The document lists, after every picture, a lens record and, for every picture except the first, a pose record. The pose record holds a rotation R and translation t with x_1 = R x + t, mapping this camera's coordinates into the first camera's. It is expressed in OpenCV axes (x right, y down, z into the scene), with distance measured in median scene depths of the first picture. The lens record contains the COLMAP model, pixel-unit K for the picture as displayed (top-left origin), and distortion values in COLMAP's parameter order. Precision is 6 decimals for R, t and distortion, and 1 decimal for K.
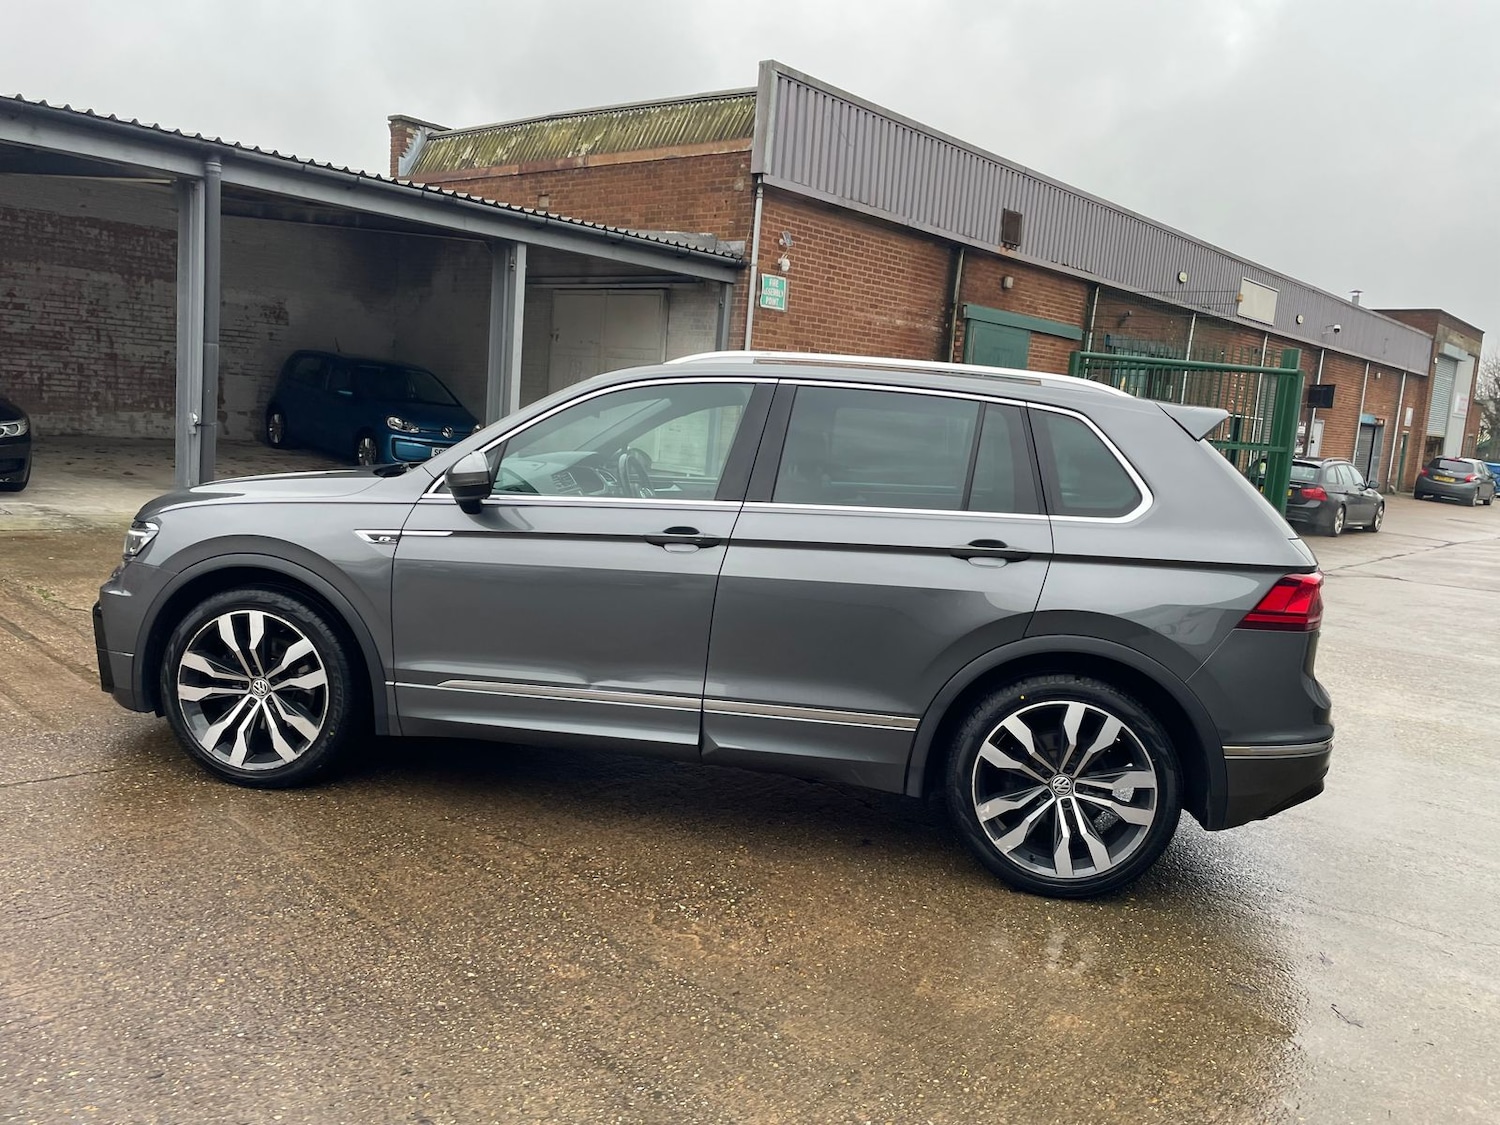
lens RADIAL K [[1141.3, 0, 765.4], [0, 1141.3, 551.2], [0, 0, 1]] dist [0.082916, -0.093548]
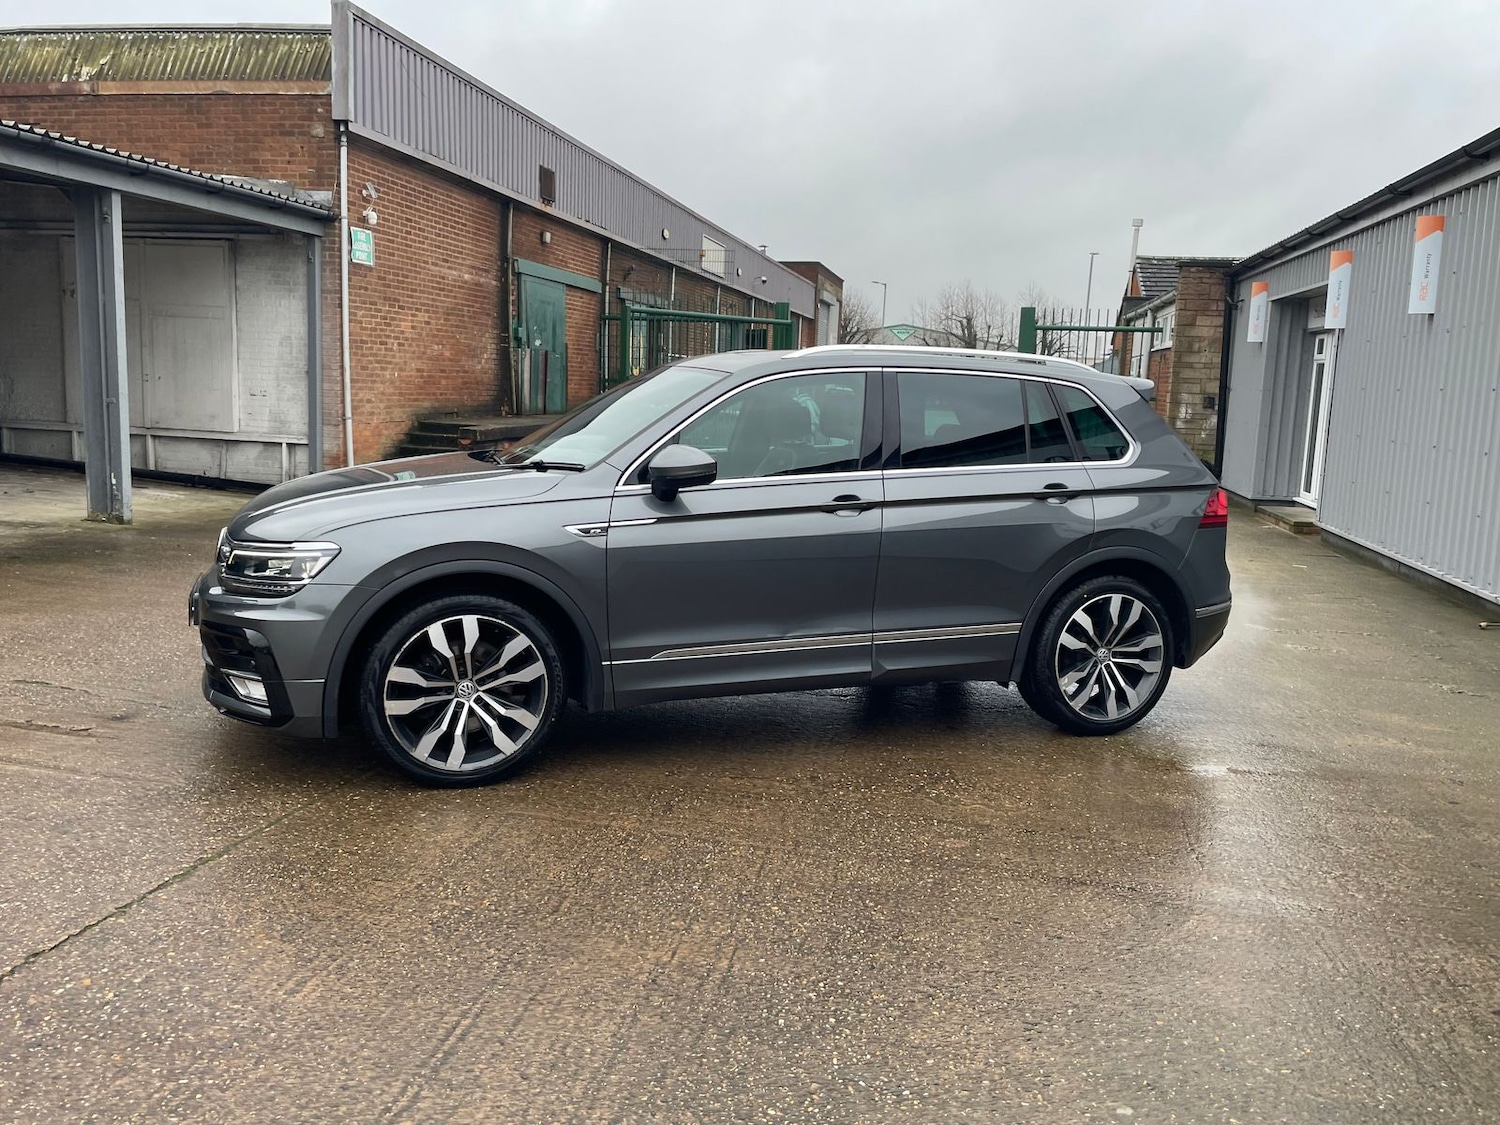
lens RADIAL K [[1141.3, 0, 762.8], [0, 1141.3, 541.8], [0, 0, 1]] dist [0.082916, -0.093548]
pose [[0.868547, -0.109913, 0.483266, -0.239248], [0.089137, 0.993841, 0.065837, -0.019334], [-0.487526, -0.014106, 0.872995, -0.004238]]
